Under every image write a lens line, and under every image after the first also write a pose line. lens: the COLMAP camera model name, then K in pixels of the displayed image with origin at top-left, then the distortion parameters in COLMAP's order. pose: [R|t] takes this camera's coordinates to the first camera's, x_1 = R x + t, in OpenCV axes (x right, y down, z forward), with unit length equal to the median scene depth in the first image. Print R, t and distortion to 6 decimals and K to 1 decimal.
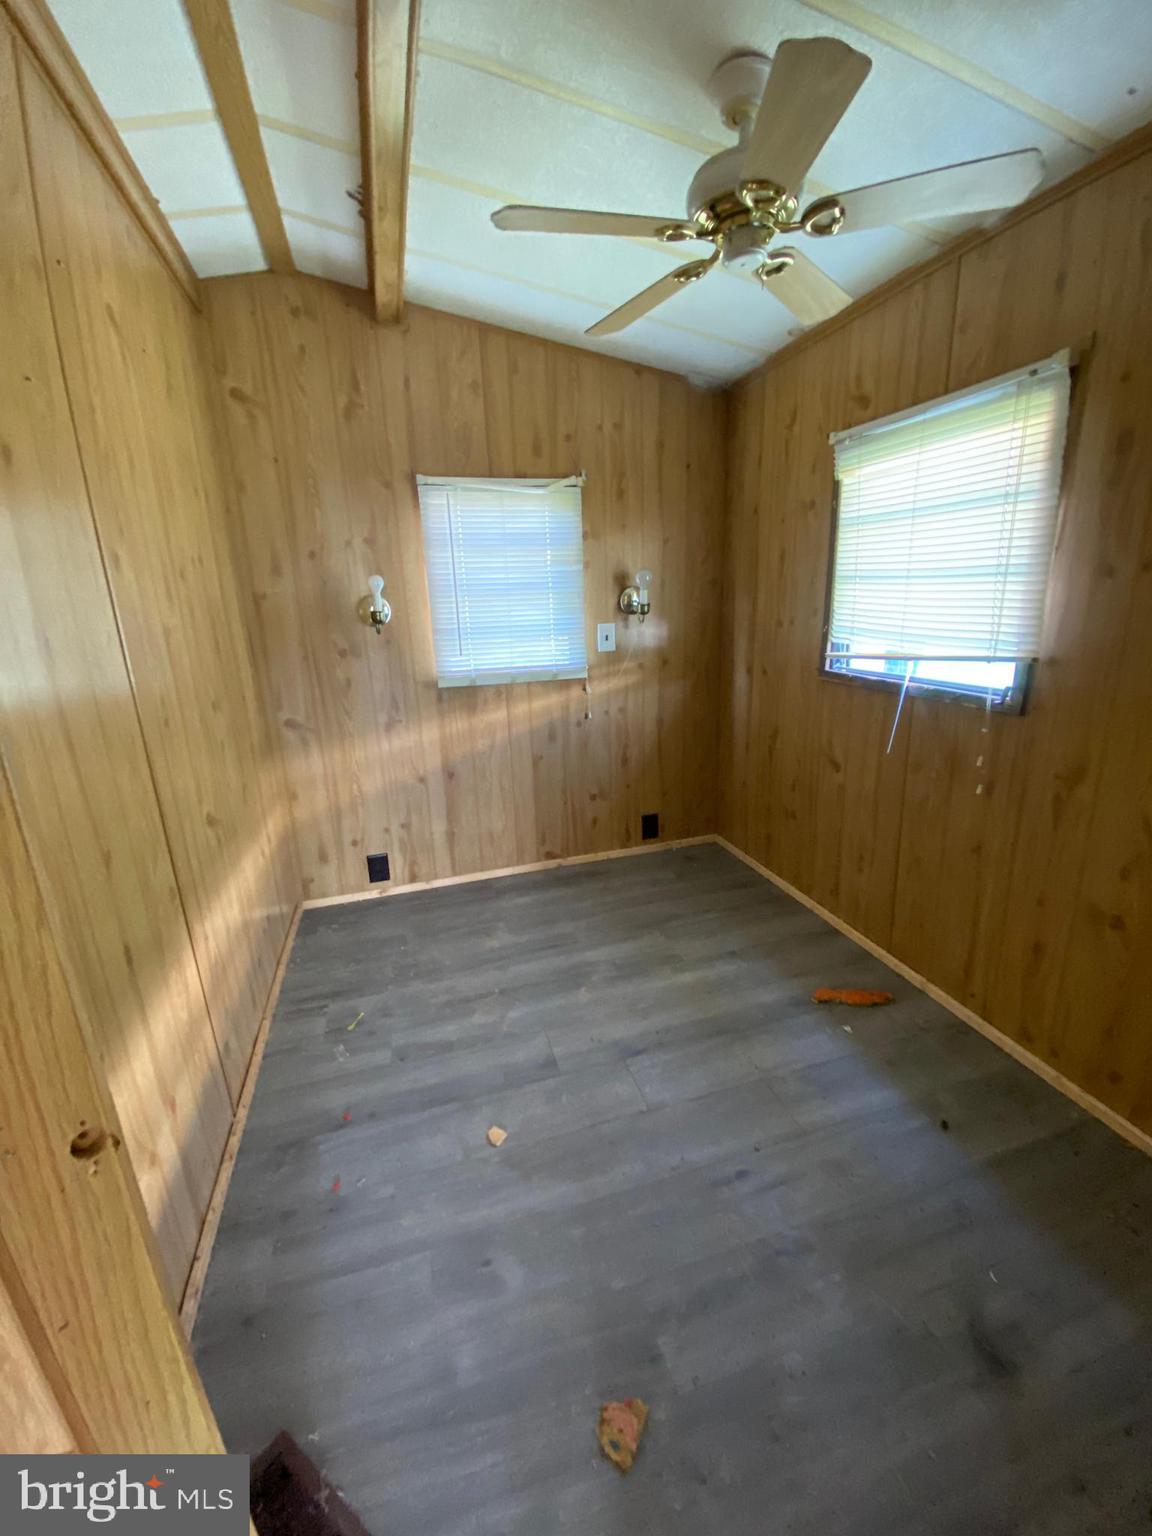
lens RADIAL K [[634.2, 0, 578.0], [0, 634.2, 762.4], [0, 0, 1]] dist [0.033117, -0.024950]
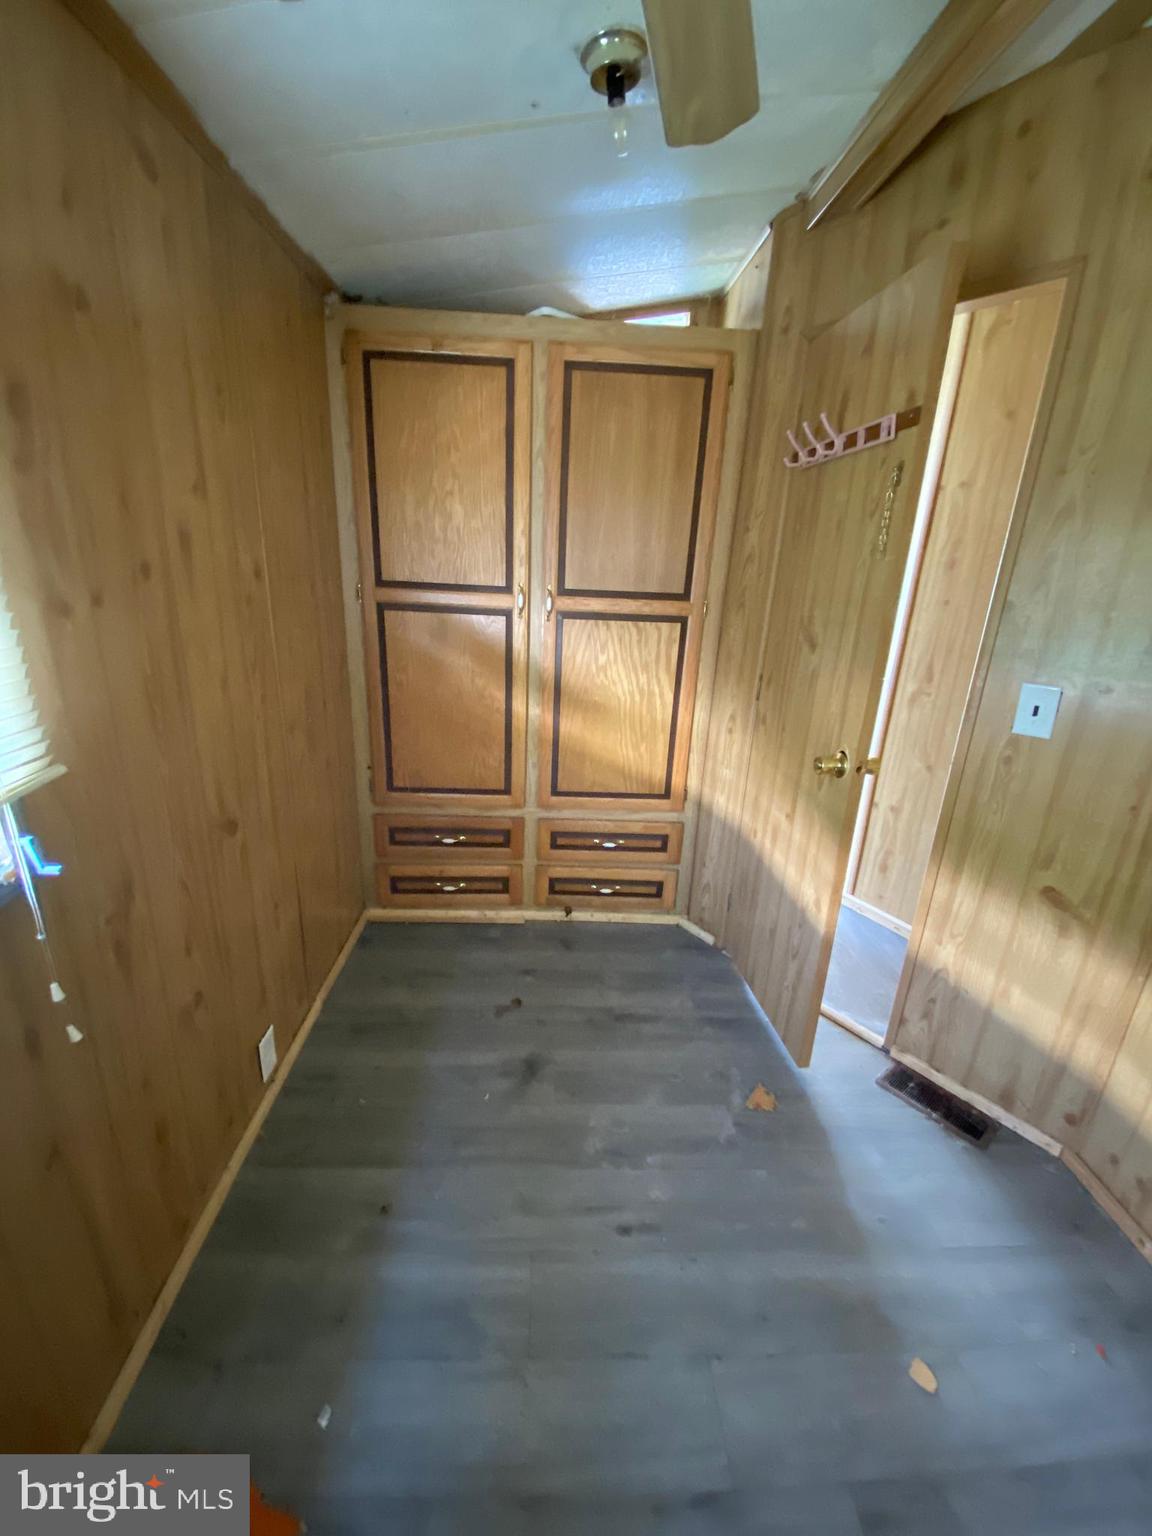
lens RADIAL K [[634.2, 0, 578.0], [0, 634.2, 762.4], [0, 0, 1]] dist [0.033117, -0.024950]
pose [[-0.969688, -0.085603, 0.228859, 0.164086], [0.051125, 0.844811, 0.532616, -0.464382], [-0.238936, 0.528172, -0.814827, 1.429176]]
